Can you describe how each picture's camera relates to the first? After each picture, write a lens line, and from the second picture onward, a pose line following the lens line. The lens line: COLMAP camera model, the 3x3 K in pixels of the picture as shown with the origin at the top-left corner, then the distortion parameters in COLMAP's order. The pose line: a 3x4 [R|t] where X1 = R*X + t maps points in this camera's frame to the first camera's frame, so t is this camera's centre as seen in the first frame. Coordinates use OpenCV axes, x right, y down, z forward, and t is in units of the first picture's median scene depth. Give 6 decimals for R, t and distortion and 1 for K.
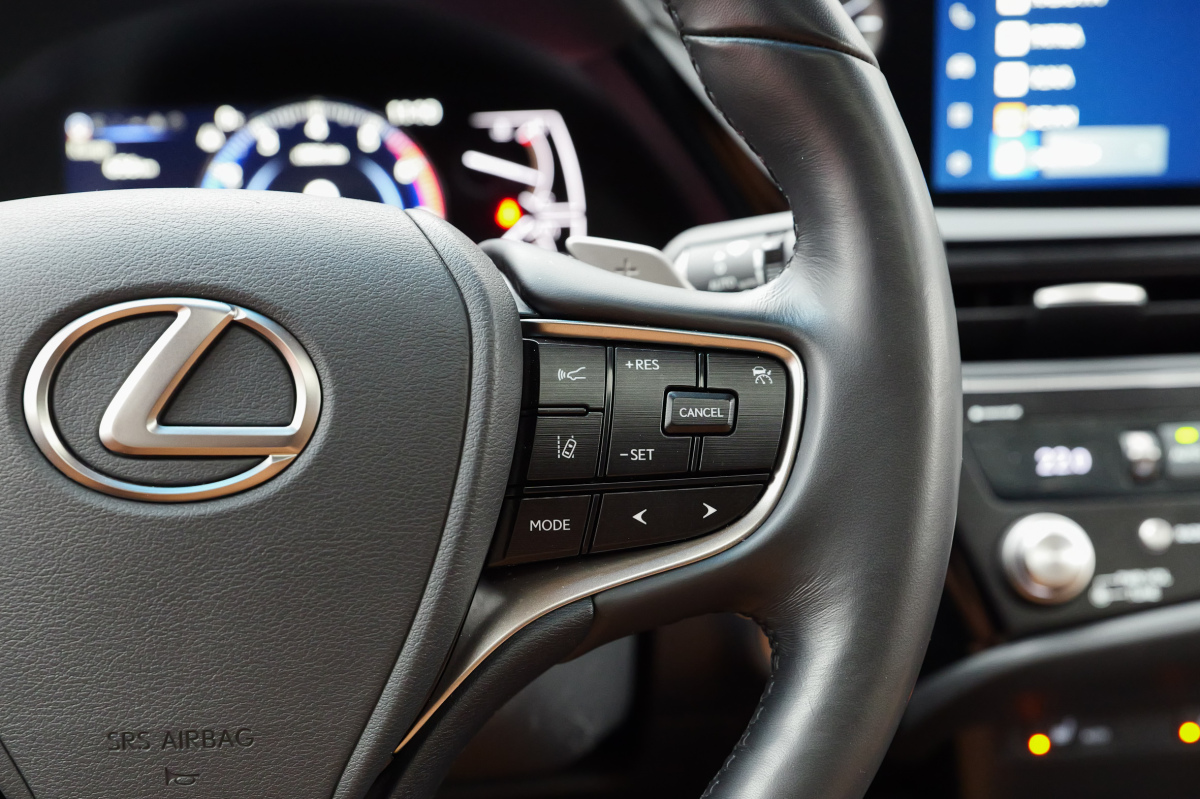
lens RADIAL K [[1717.5, 0, 663.2], [0, 1717.5, 501.6], [0, 0, 1]] dist [0.007609, 0.000000]
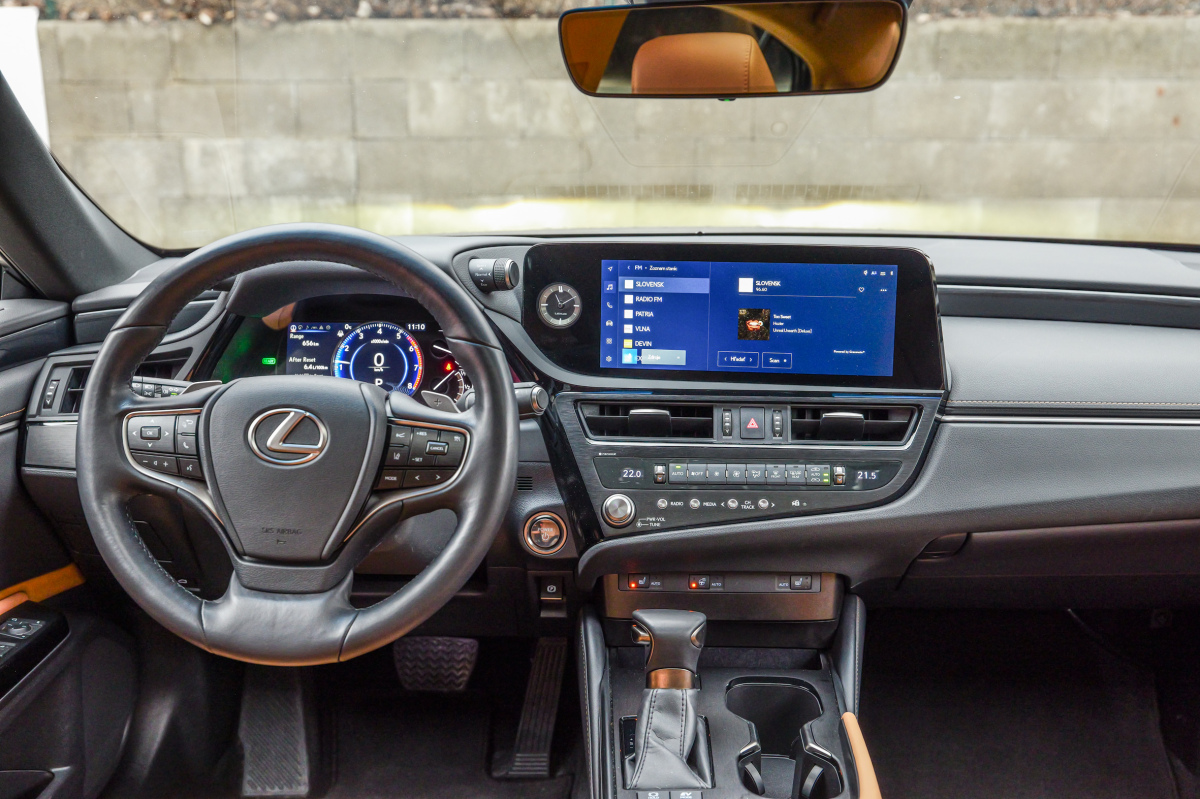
lens RADIAL K [[1253.5, 0, 595.5], [0, 1253.5, 395.6], [0, 0, 1]] dist [0.011391, 0.000000]
pose [[0.988777, 0.052385, -0.139912, 0.444220], [-0.063994, 0.994754, -0.079802, 0.014911], [0.134998, 0.087860, 0.986943, -0.939511]]
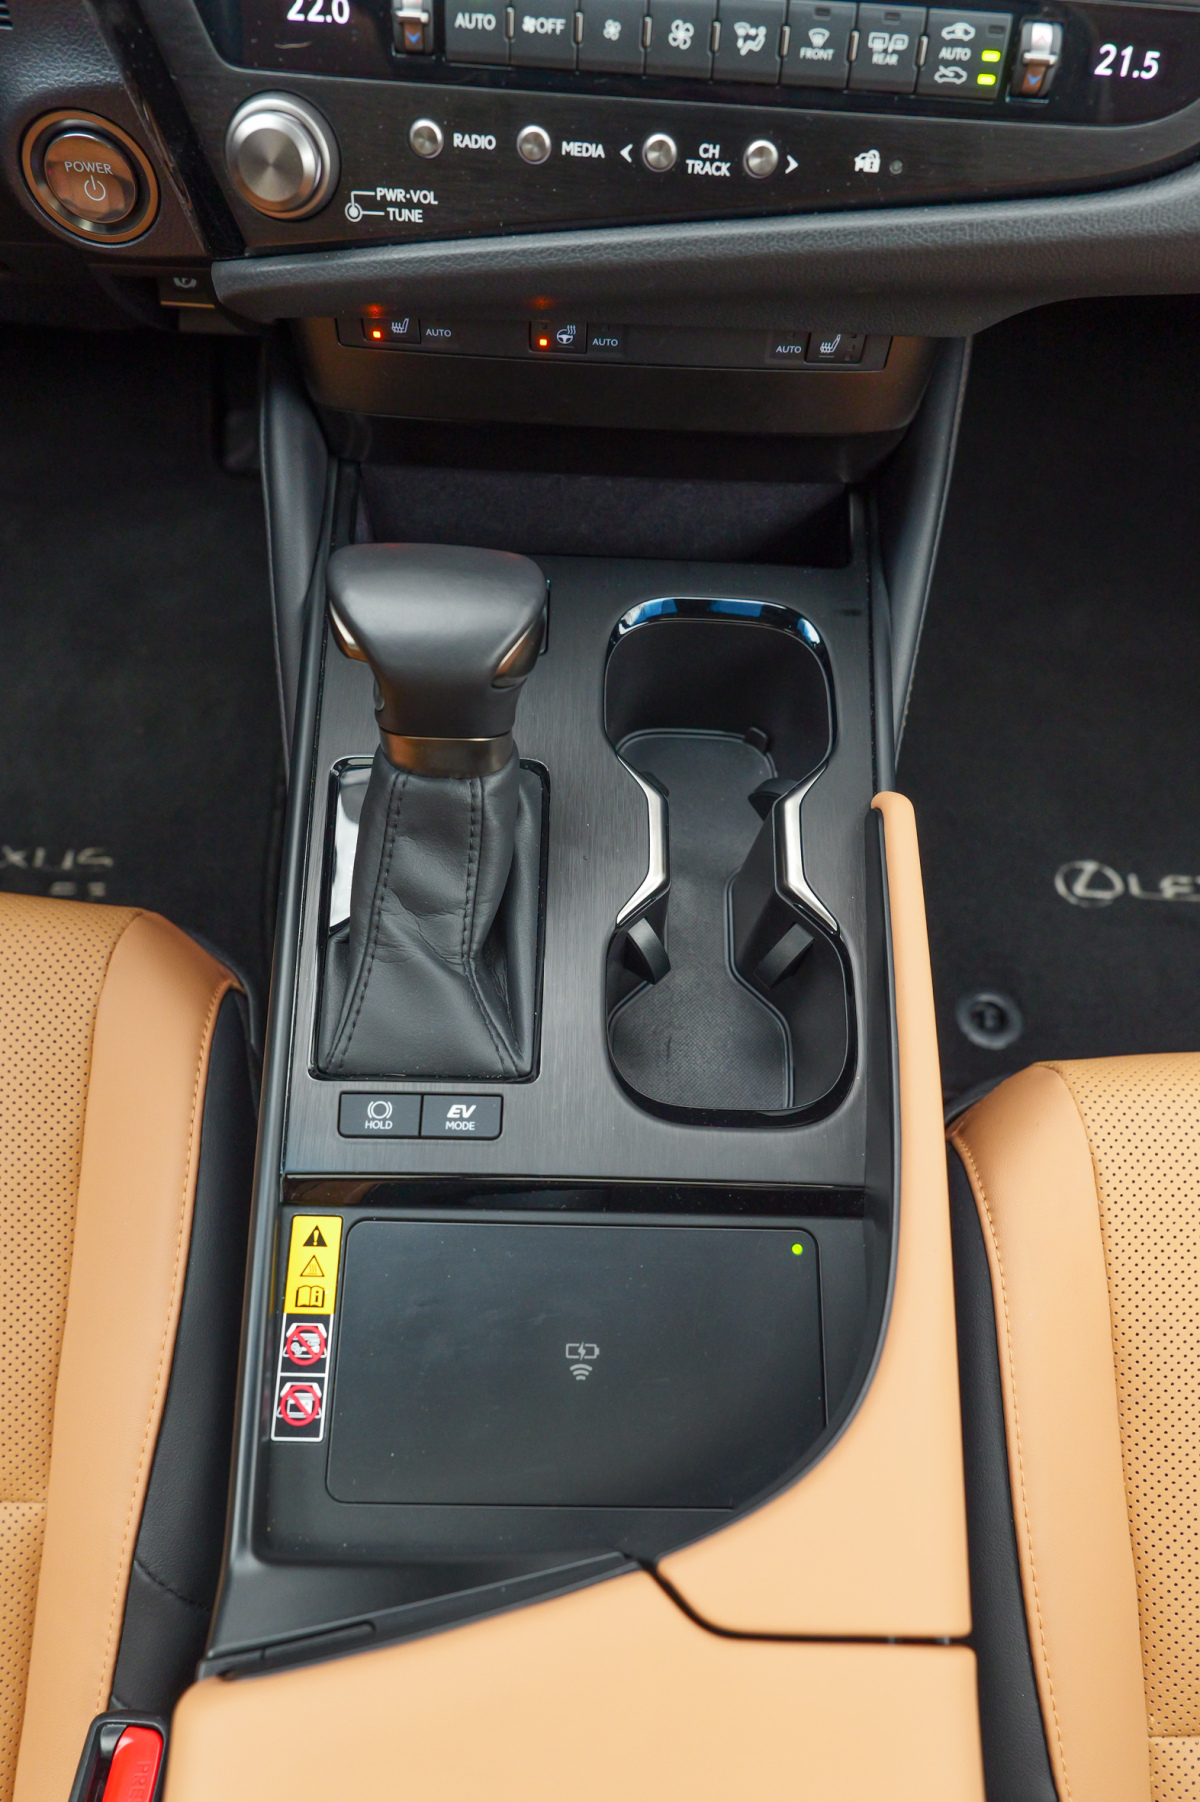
lens RADIAL K [[1324.5, 0, 606.1], [0, 1324.5, 912.1], [0, 0, 1]] dist [-0.017374, 0.010986]
pose [[0.989476, 0.144683, 0.002067, 0.417041], [-0.103059, 0.694640, 0.711937, -0.173421], [0.101570, -0.704657, 0.702240, 0.323966]]
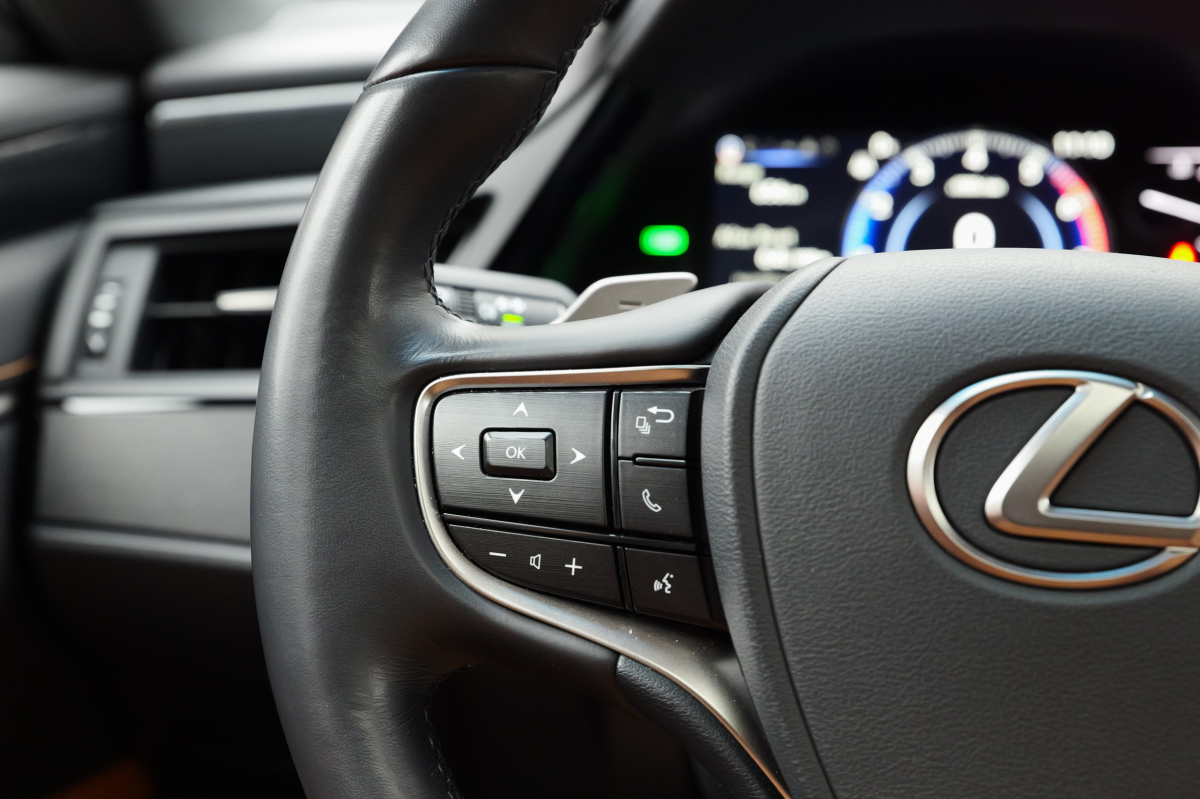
lens RADIAL K [[1803.2, 0, 542.3], [0, 1803.2, 459.7], [0, 0, 1]] dist [0.038525, 0.000000]
pose [[0.967647, 0.078368, -0.239830, -0.199863], [-0.084690, 0.996276, -0.016152, -0.018366], [0.237671, 0.035940, 0.970681, -0.015153]]
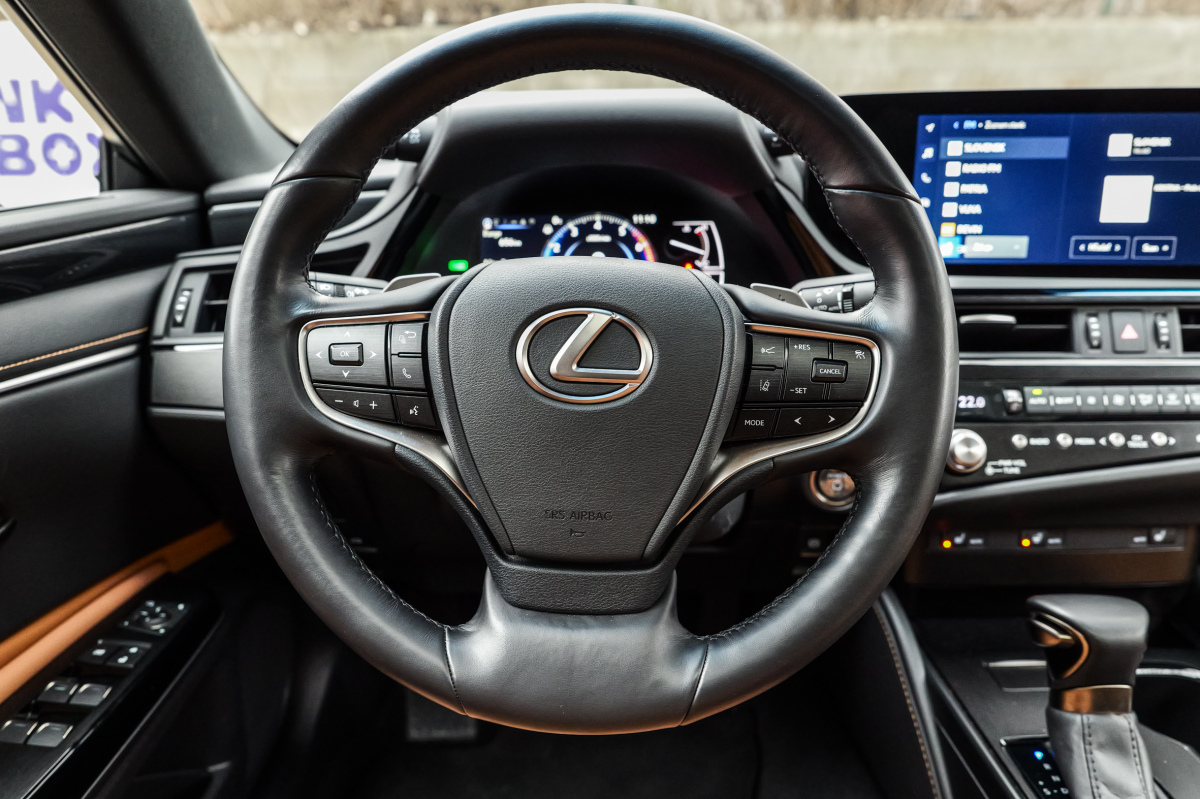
lens RADIAL K [[855.5, 0, 585.6], [0, 855.5, 400.6], [0, 0, 1]] dist [-0.014063, 0.006642]
pose [[0.992514, 0.045006, -0.113540, -0.098458], [-0.046074, 0.998915, -0.006800, 0.002174], [0.113111, 0.011980, 0.993510, -0.031459]]
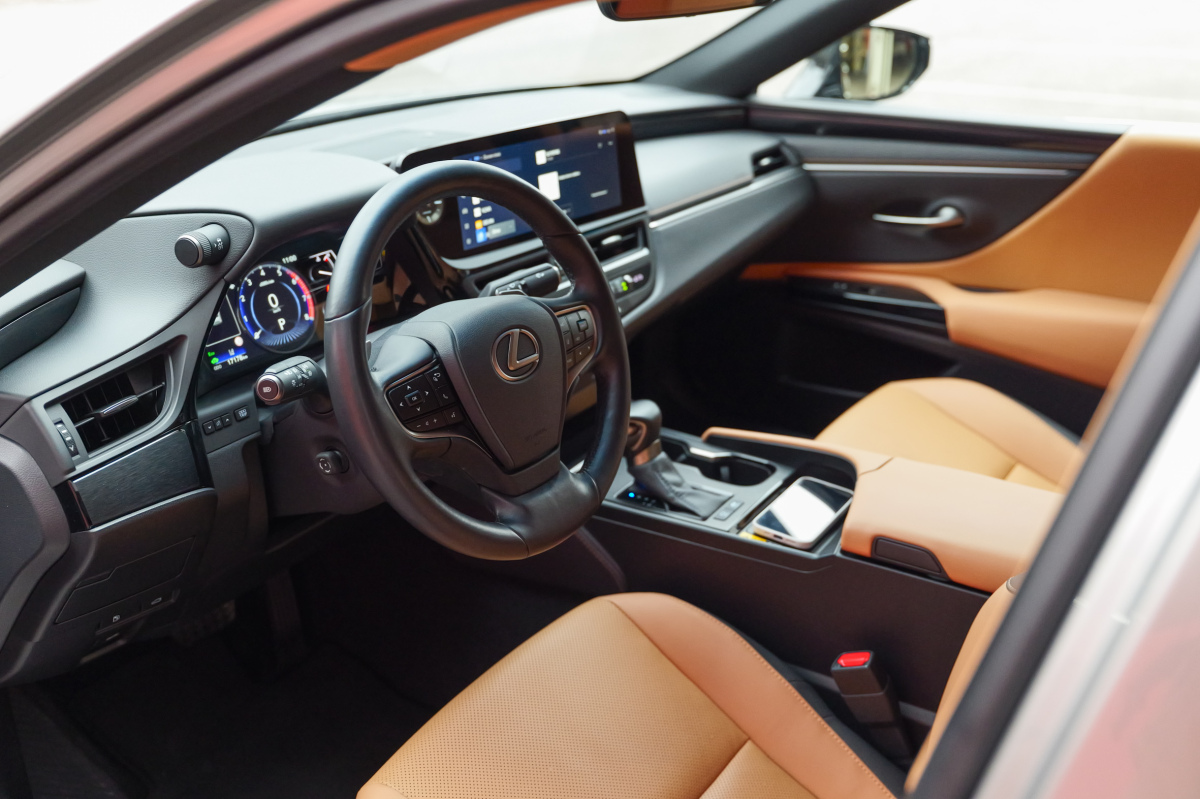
lens RADIAL K [[1192.4, 0, 607.5], [0, 1192.4, 394.0], [0, 0, 1]] dist [0.001613, 0.000000]
pose [[0.645808, -0.278731, 0.710803, -1.313357], [0.246491, 0.957244, 0.151418, -0.206727], [-0.722617, 0.077420, 0.686900, -0.645755]]
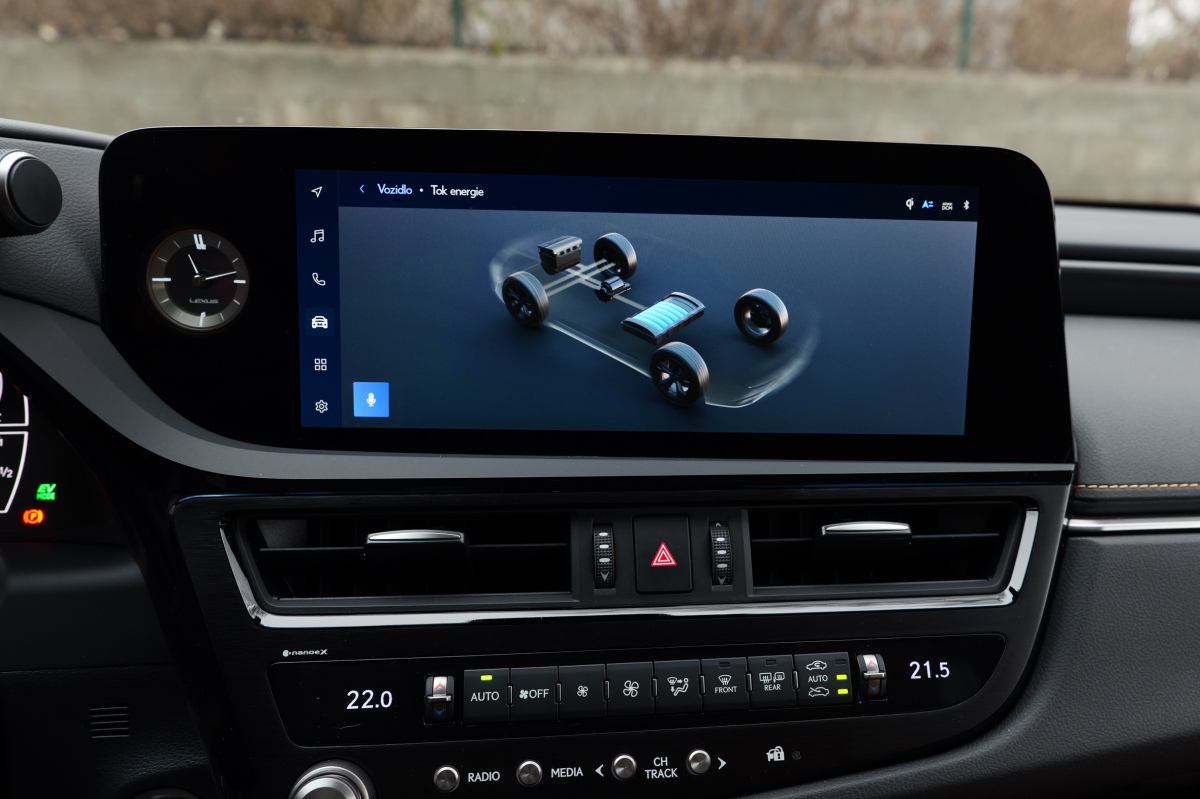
lens RADIAL K [[931.7, 0, 648.6], [0, 931.7, 372.6], [0, 0, 1]] dist [-0.012926, 0.003159]
pose [[0.998101, 0.034290, 0.051167, 0.369489], [-0.028799, 0.994115, -0.104432, -0.169377], [-0.054447, 0.102760, 0.993215, 0.403177]]
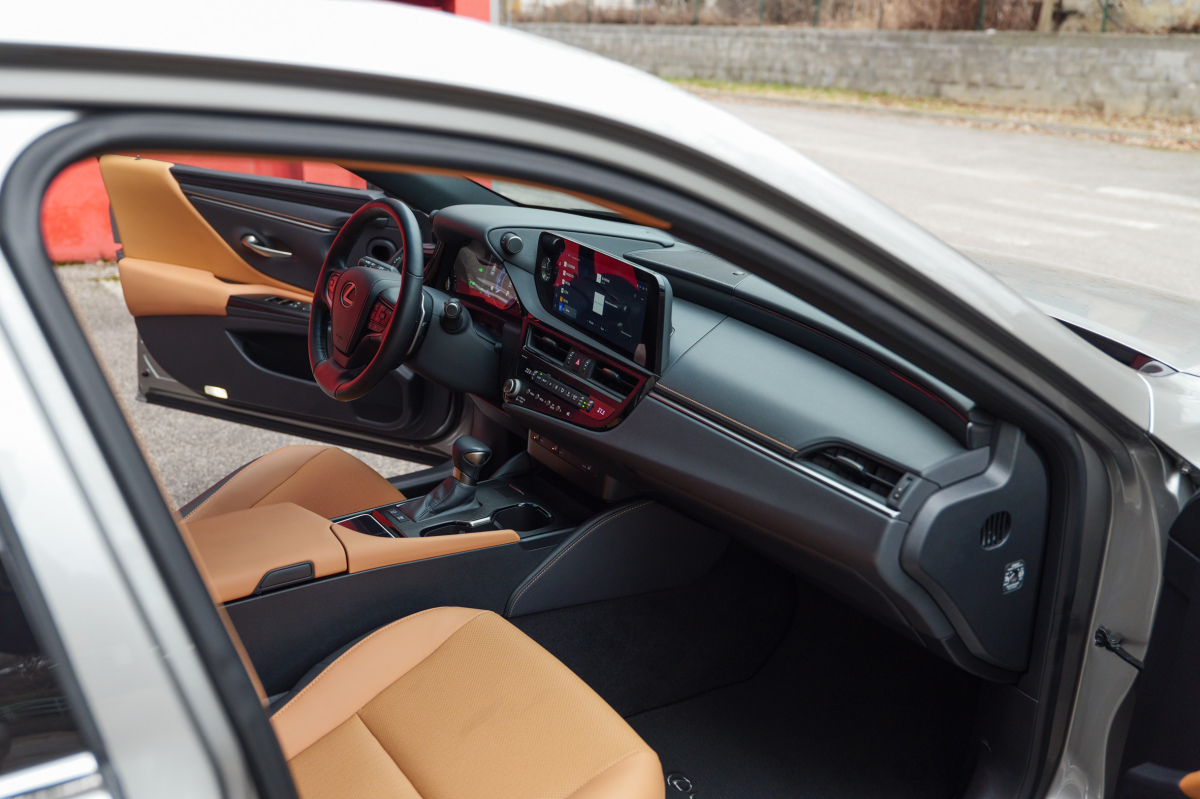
lens RADIAL K [[998.5, 0, 598.9], [0, 998.5, 400.6], [0, 0, 1]] dist [0.003317, 0.001265]
pose [[0.479789, 0.332392, -0.811984, 2.522339], [-0.327314, 0.926459, 0.185848, -0.510054], [0.814044, 0.176606, 0.553302, -0.310075]]
